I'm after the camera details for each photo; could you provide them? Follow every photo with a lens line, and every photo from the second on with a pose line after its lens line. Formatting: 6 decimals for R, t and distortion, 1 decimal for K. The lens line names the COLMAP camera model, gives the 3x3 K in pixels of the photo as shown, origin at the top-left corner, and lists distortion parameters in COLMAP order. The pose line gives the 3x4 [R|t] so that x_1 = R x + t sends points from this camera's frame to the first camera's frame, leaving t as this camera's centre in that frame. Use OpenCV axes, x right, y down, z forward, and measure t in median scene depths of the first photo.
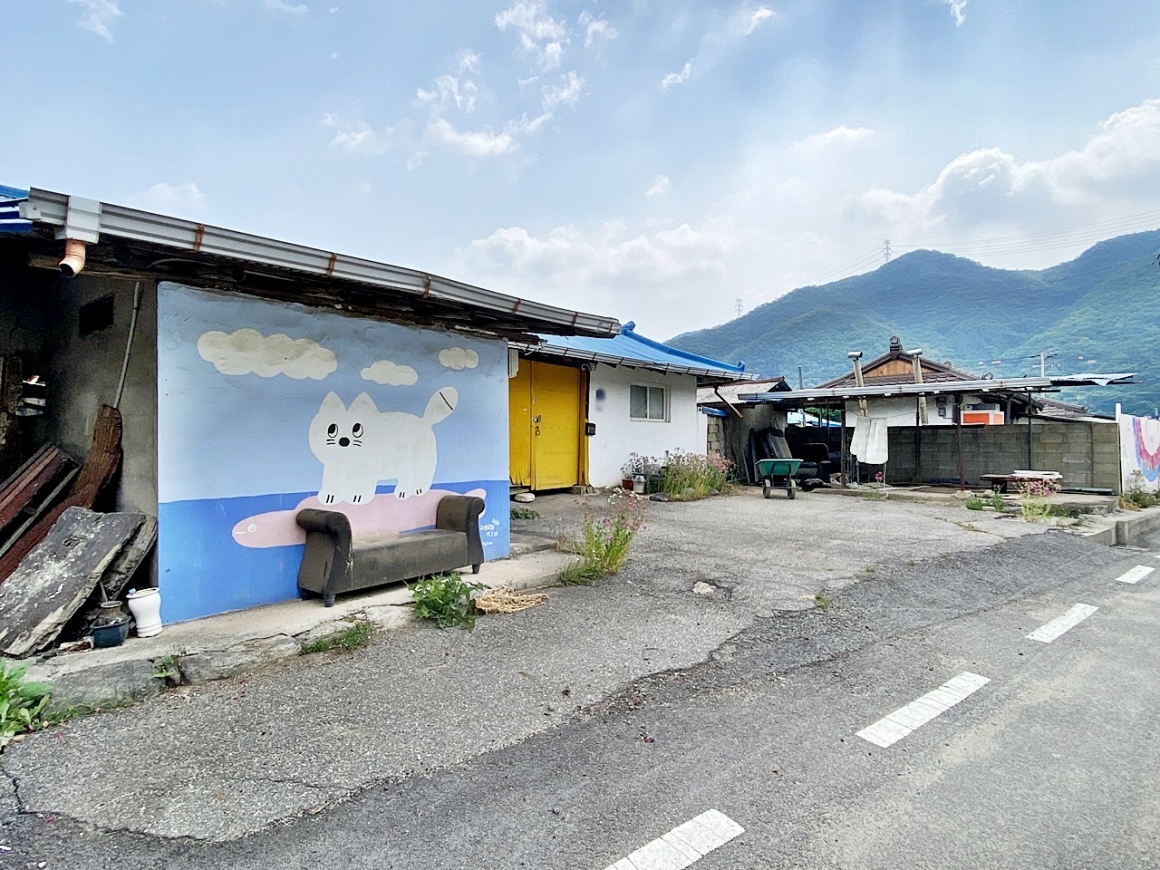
lens RADIAL K [[626.6, 0, 578.0], [0, 626.6, 433.9], [0, 0, 1]] dist [0.050610, -0.044944]
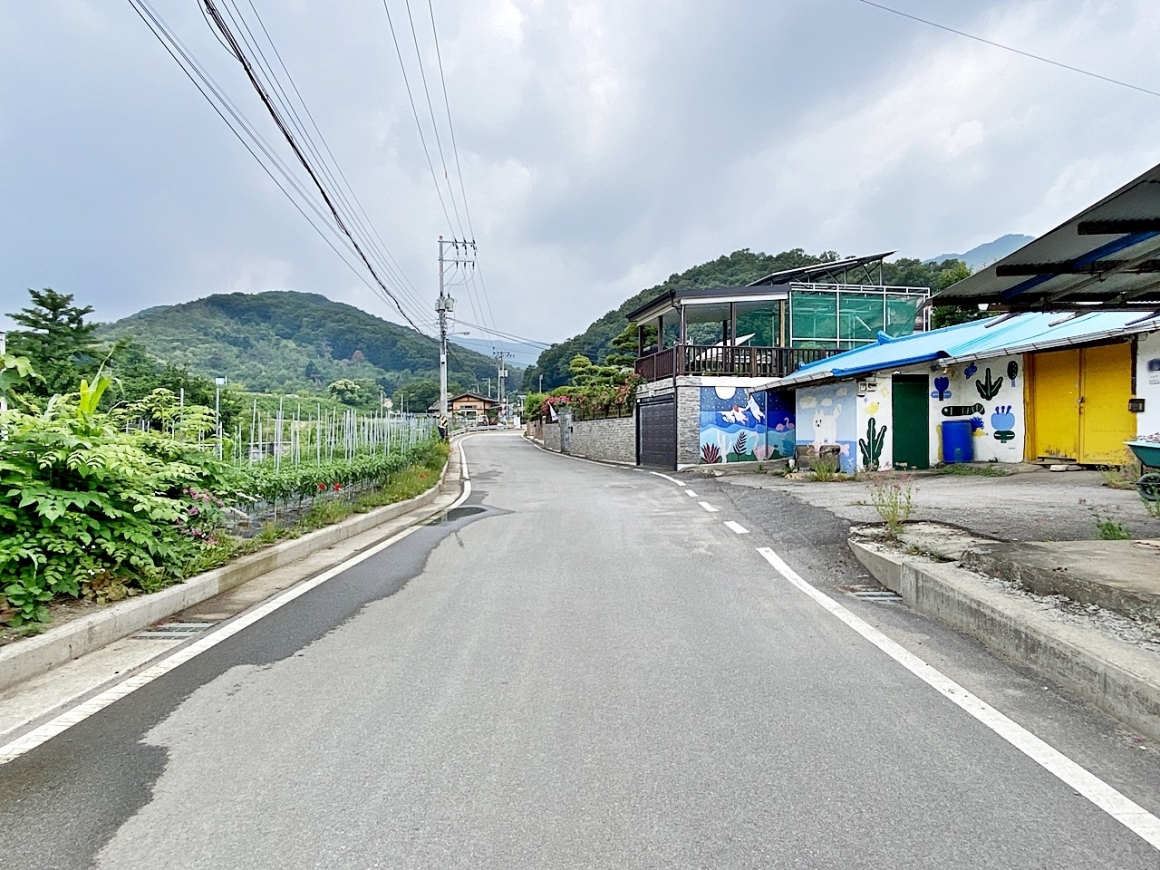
lens RADIAL K [[667.5, 0, 580.0], [0, 667.5, 435.0], [0, 0, 1]] dist [-0.000032, -0.001007]
pose [[-0.680446, 0.010751, -0.732719, 1.425732], [0.022769, 0.999720, -0.006475, 0.026529], [0.732444, -0.021089, -0.680500, 1.168491]]
